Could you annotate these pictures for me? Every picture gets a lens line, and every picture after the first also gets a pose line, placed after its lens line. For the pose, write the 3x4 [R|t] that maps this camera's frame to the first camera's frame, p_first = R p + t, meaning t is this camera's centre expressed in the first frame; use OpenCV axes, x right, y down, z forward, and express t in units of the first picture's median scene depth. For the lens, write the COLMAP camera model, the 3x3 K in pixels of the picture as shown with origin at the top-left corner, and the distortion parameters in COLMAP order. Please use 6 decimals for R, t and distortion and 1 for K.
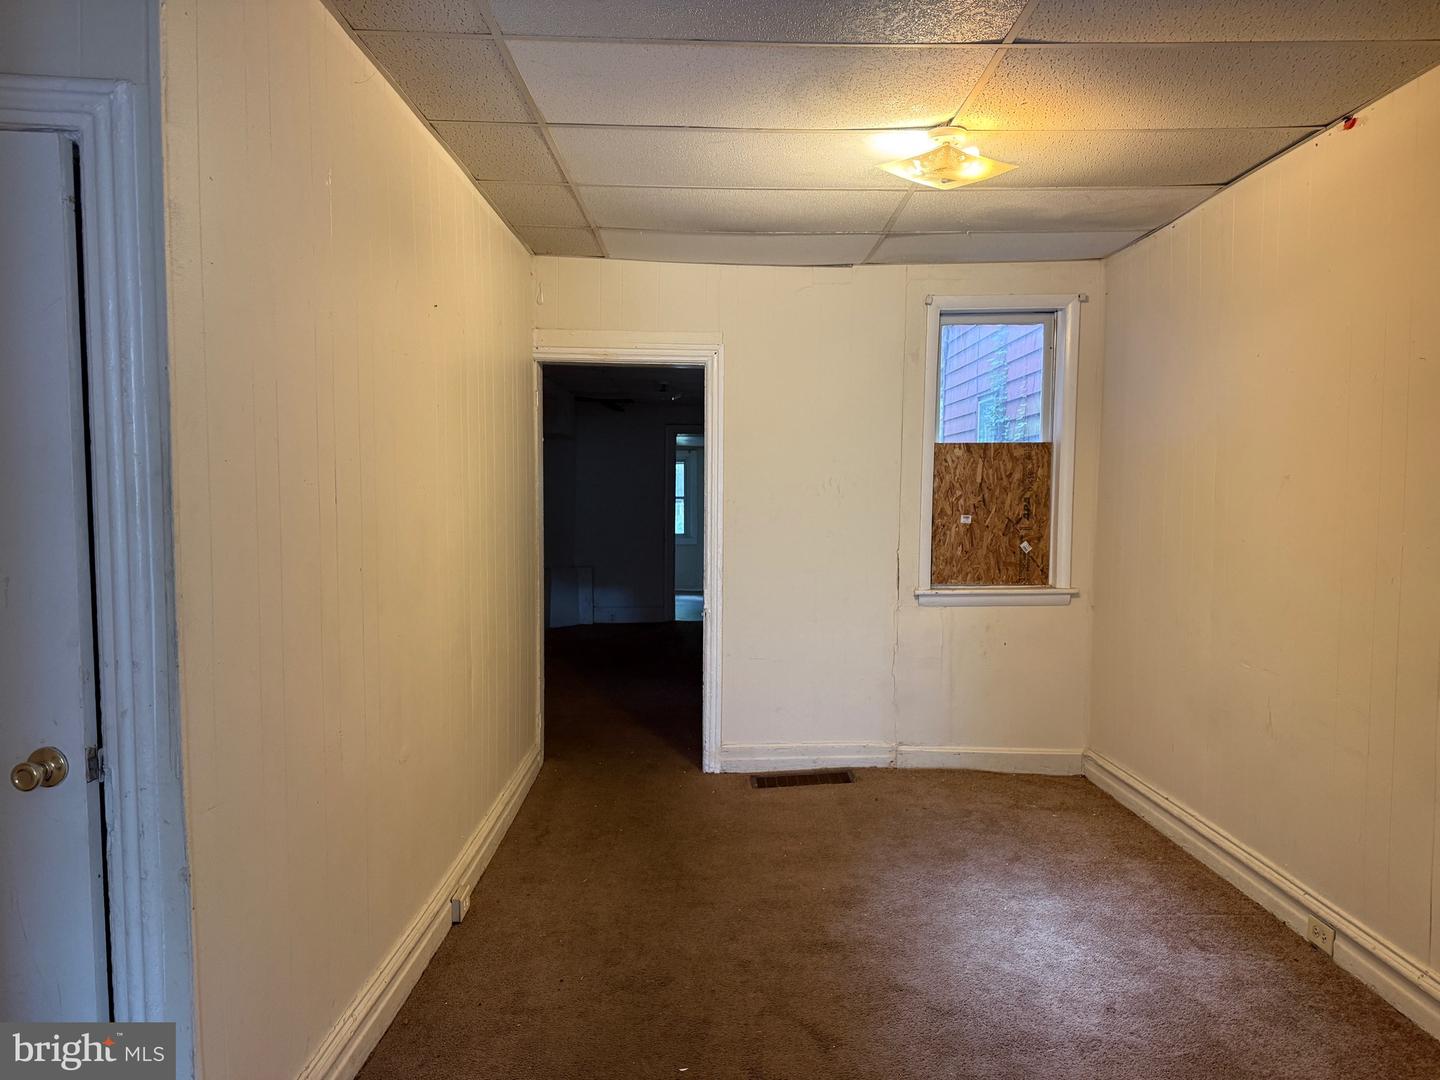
lens RADIAL K [[1004.9, 0, 715.9], [0, 1004.9, 547.8], [0, 0, 1]] dist [0.028525, -0.025310]
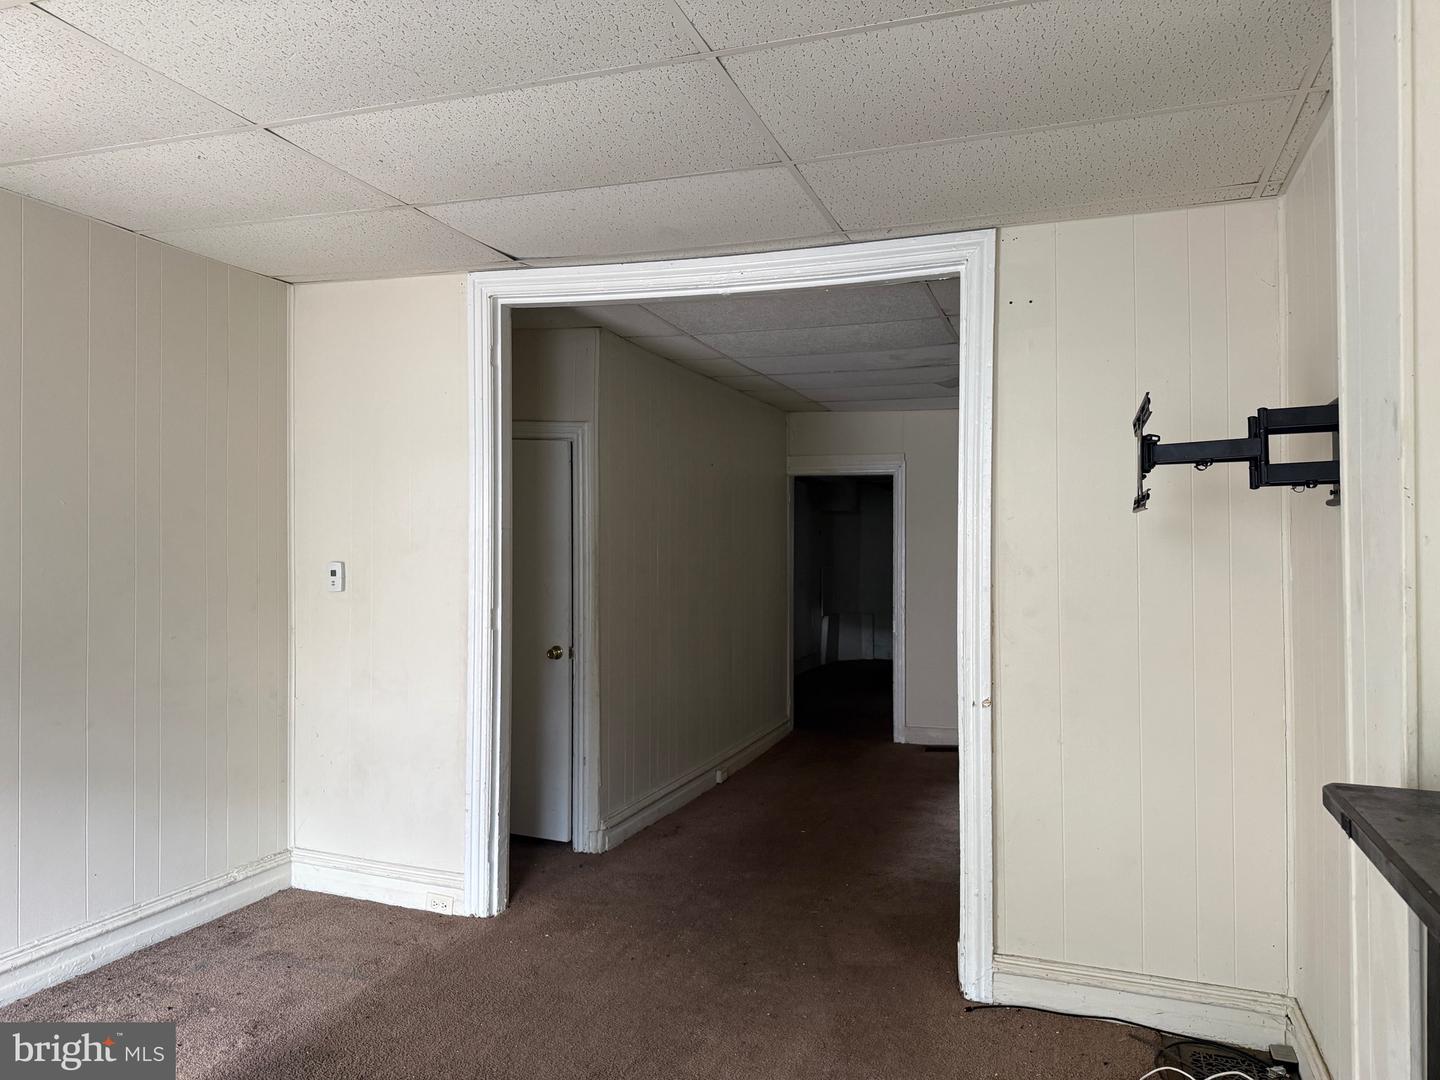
lens RADIAL K [[1013.7, 0, 720.0], [0, 1013.7, 544.9], [0, 0, 1]] dist [0.016780, -0.044078]
pose [[0.941753, -0.000050, -0.336307, 0.257939], [-0.020611, 0.998112, -0.057867, 0.021767], [0.335675, 0.061428, 0.939973, -0.540881]]
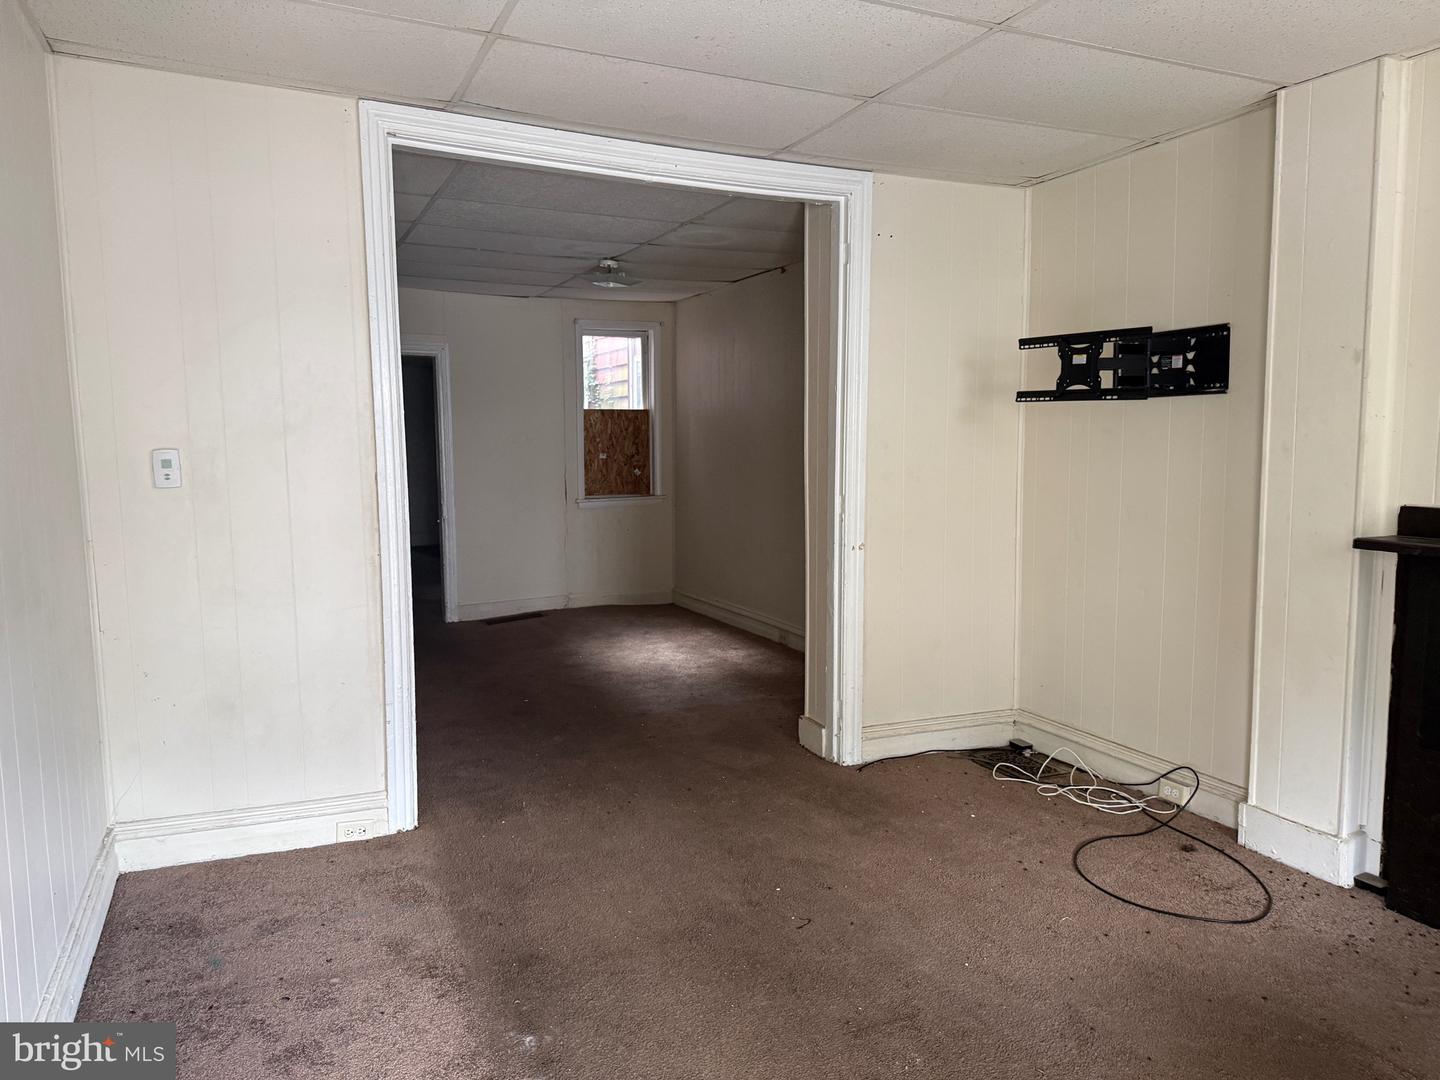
lens RADIAL K [[1004.9, 0, 715.9], [0, 1004.9, 547.8], [0, 0, 1]] dist [0.028525, -0.025310]
pose [[0.909351, -0.055224, 0.412349, -0.273839], [0.033523, 0.997654, 0.059682, 0.030010], [-0.414677, -0.040449, 0.909069, -0.589241]]
